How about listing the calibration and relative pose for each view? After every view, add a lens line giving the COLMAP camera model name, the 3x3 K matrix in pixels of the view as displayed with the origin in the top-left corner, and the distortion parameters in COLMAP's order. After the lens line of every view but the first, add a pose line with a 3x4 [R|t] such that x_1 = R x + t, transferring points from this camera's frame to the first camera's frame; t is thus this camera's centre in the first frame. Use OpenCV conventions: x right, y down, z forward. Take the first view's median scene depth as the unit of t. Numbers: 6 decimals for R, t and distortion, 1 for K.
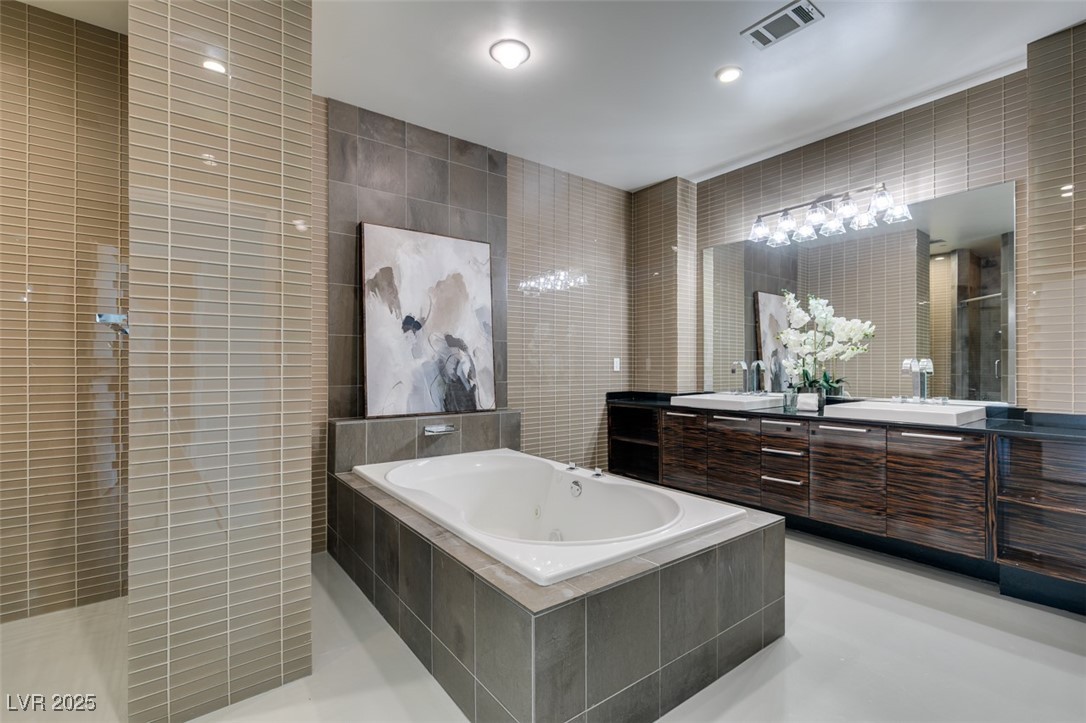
lens RADIAL K [[485.2, 0, 540.8], [0, 485.2, 362.1], [0, 0, 1]] dist [0.002636, -0.000234]
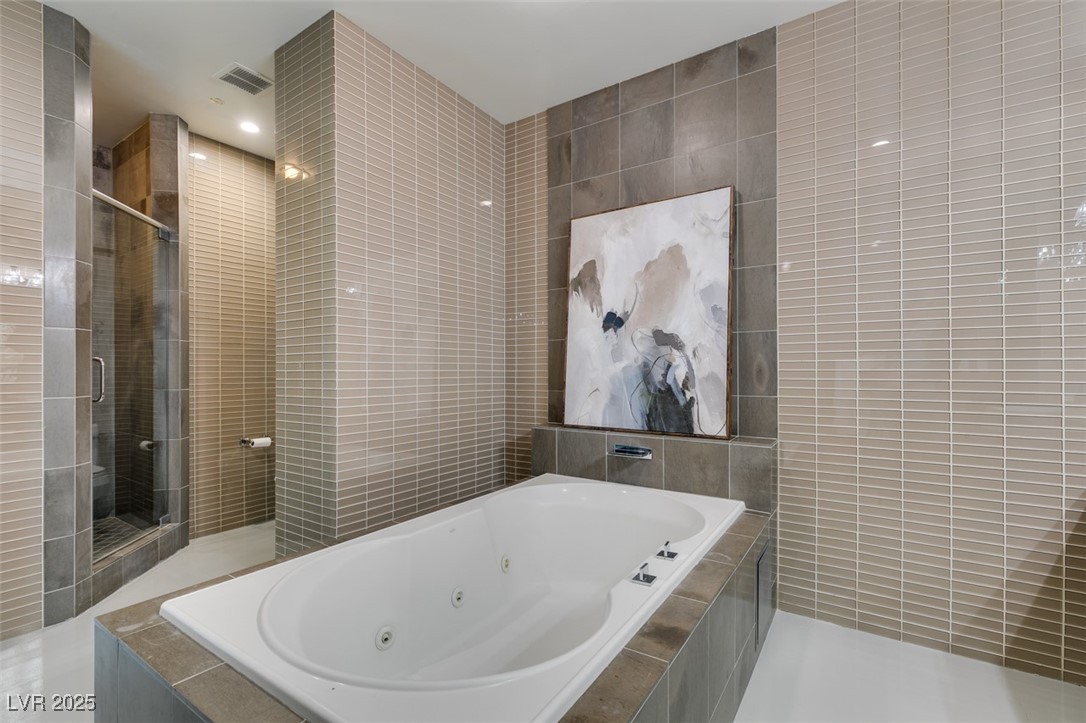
lens RADIAL K [[485.2, 0, 540.8], [0, 485.2, 362.1], [0, 0, 1]] dist [0.002636, -0.000234]
pose [[0.327249, -0.007699, -0.944907, 0.475068], [0.016993, 0.999853, -0.002262, -0.007340], [0.944785, -0.015317, 0.327331, 0.585338]]
